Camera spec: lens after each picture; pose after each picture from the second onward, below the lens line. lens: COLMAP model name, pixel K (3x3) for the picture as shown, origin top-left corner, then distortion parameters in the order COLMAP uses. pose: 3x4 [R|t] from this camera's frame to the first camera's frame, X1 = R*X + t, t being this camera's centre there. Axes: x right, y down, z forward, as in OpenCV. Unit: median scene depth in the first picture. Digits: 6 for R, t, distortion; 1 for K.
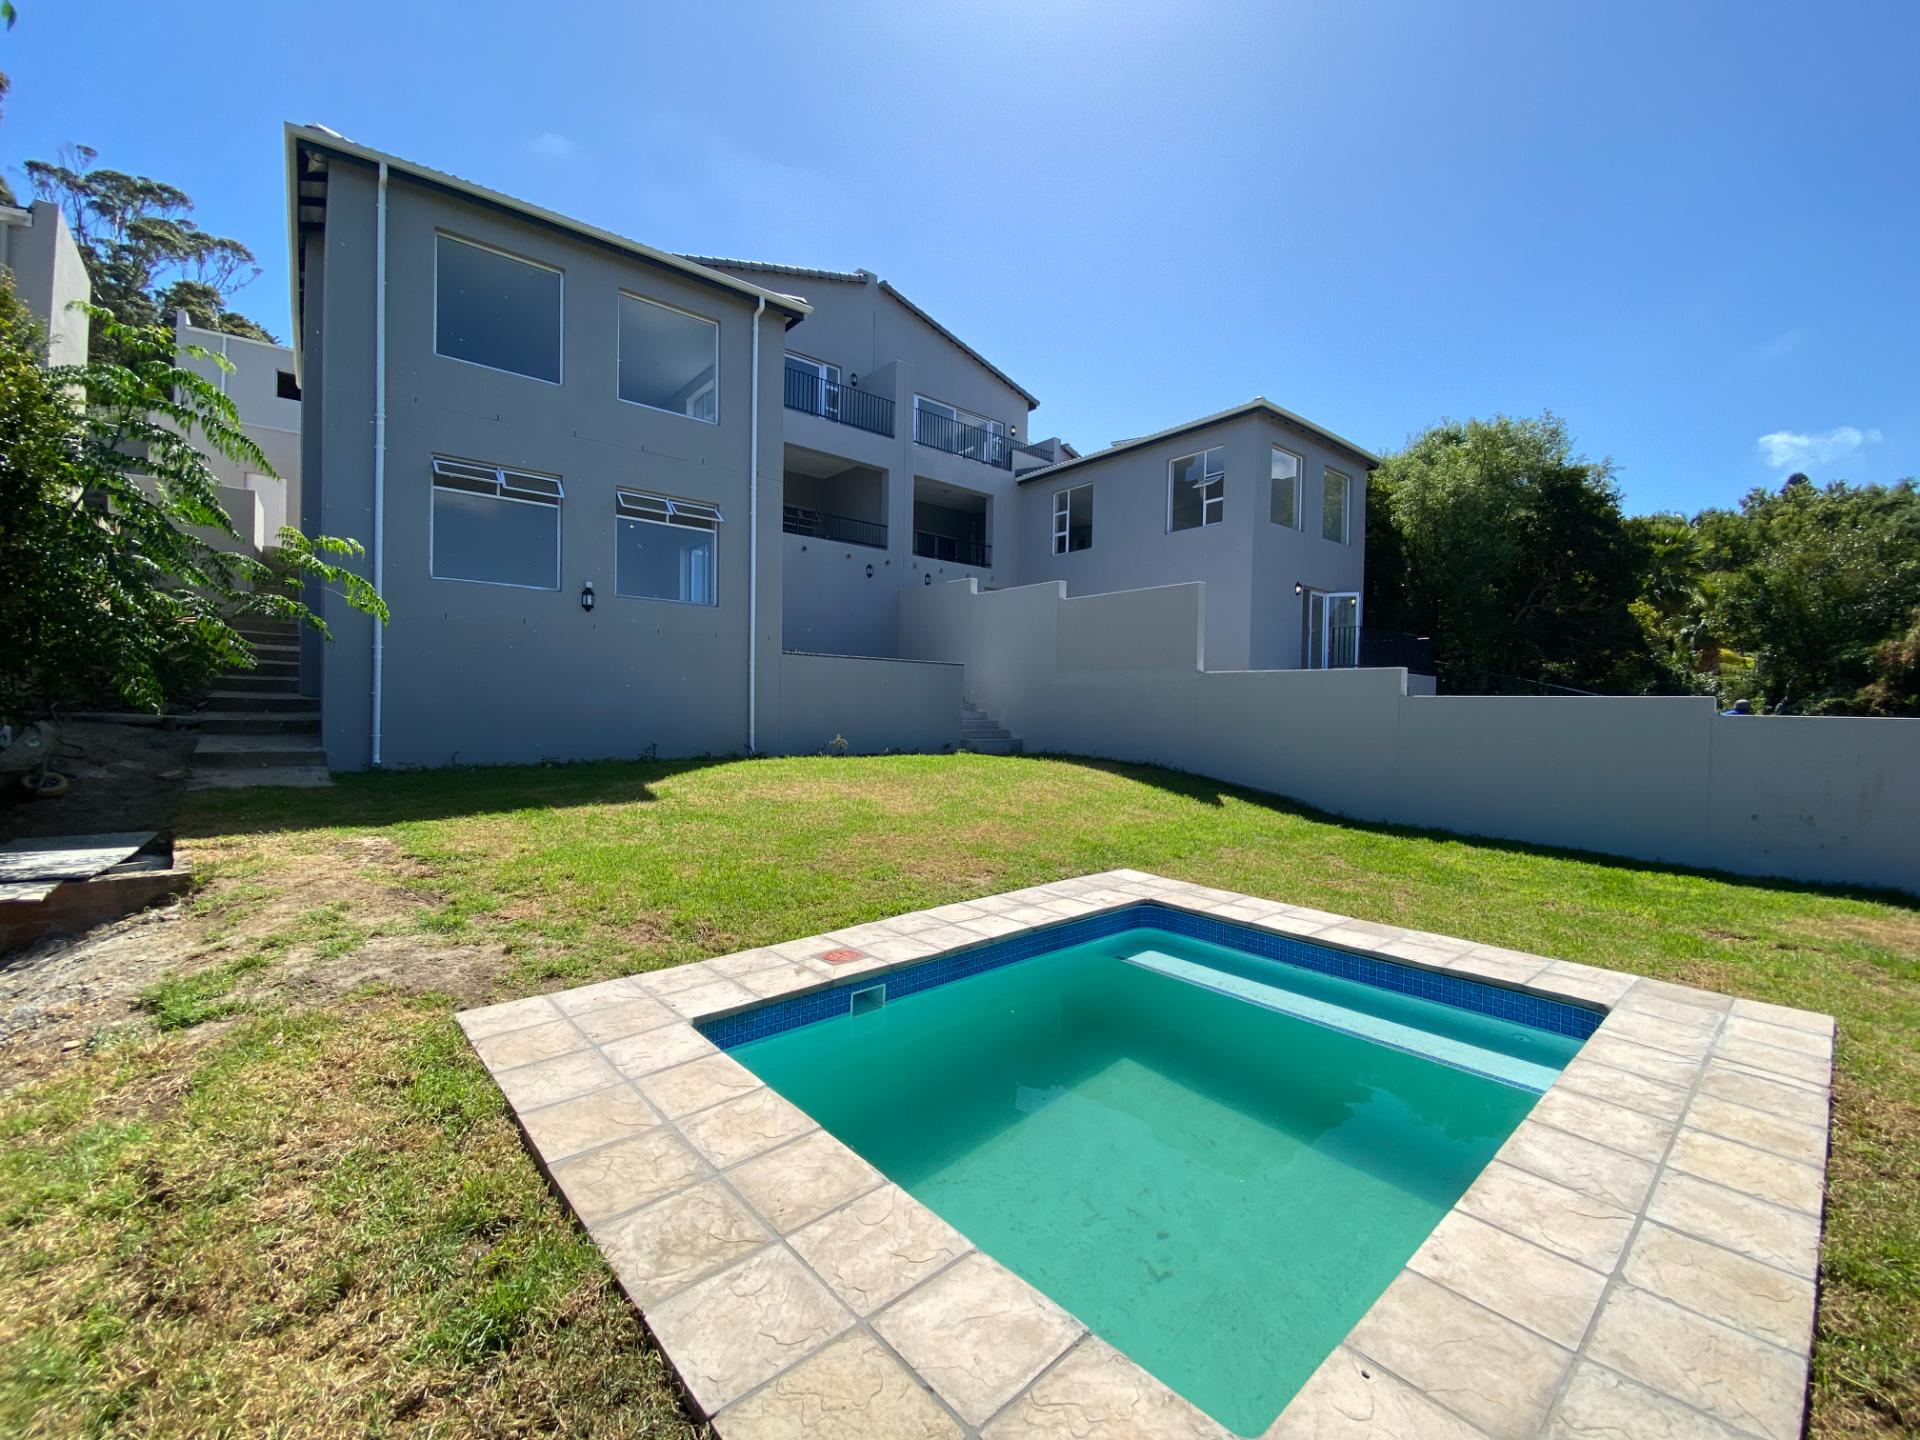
lens RADIAL K [[775.9, 0, 949.7], [0, 775.9, 708.5], [0, 0, 1]] dist [0.002301, -0.015276]
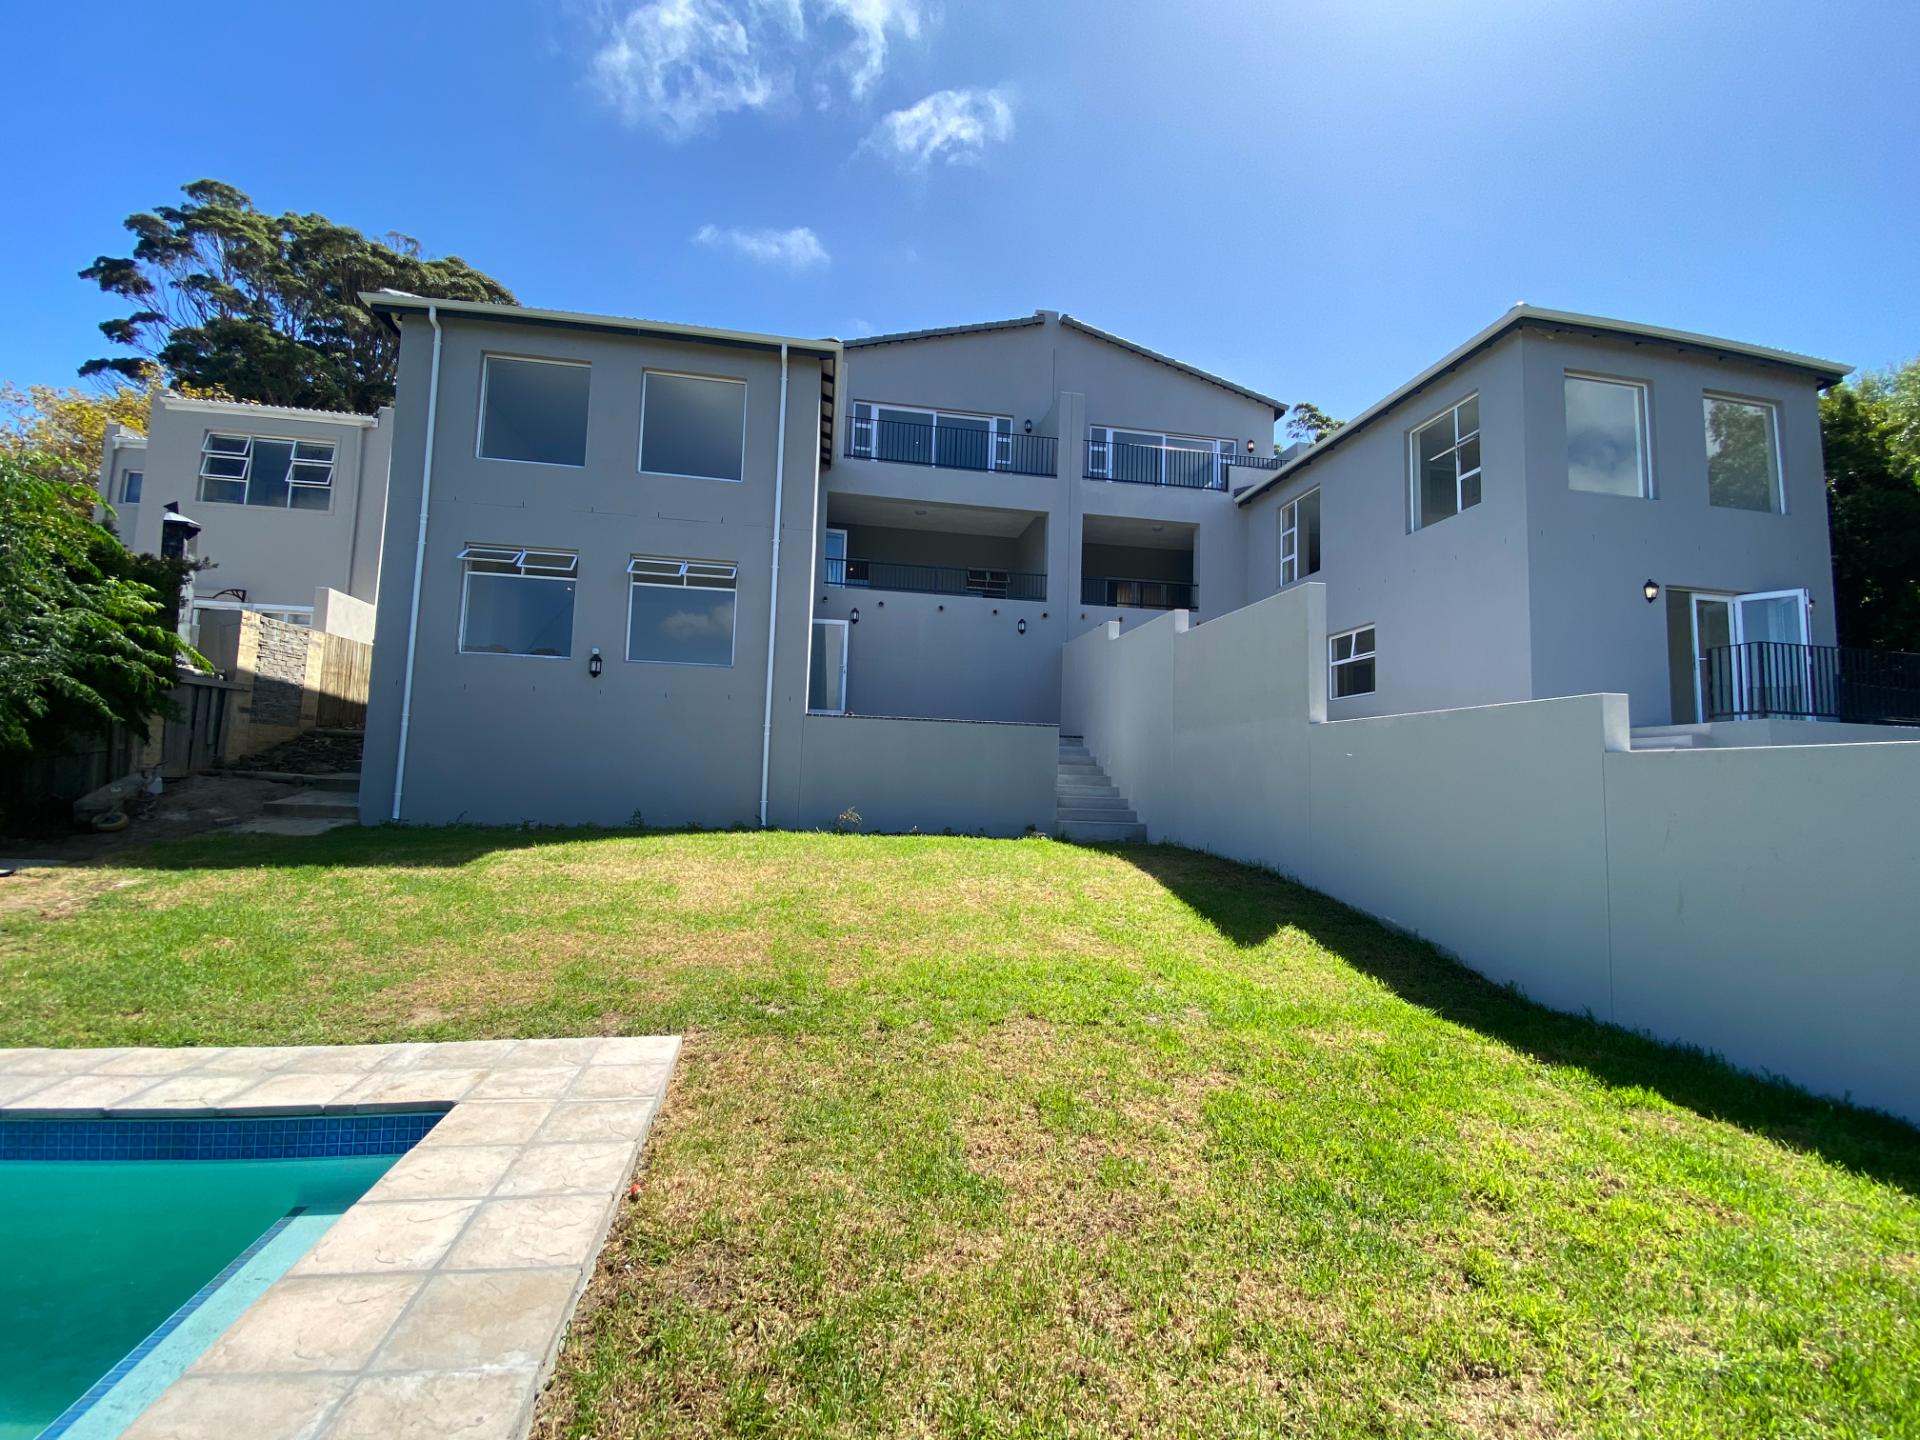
lens RADIAL K [[775.9, 0, 949.7], [0, 775.9, 708.5], [0, 0, 1]] dist [0.002301, -0.015276]
pose [[0.866350, -0.040177, -0.497818, 0.277966], [-0.015486, 0.994119, -0.107182, 0.010700], [0.499196, 0.100566, 0.860633, 0.228548]]
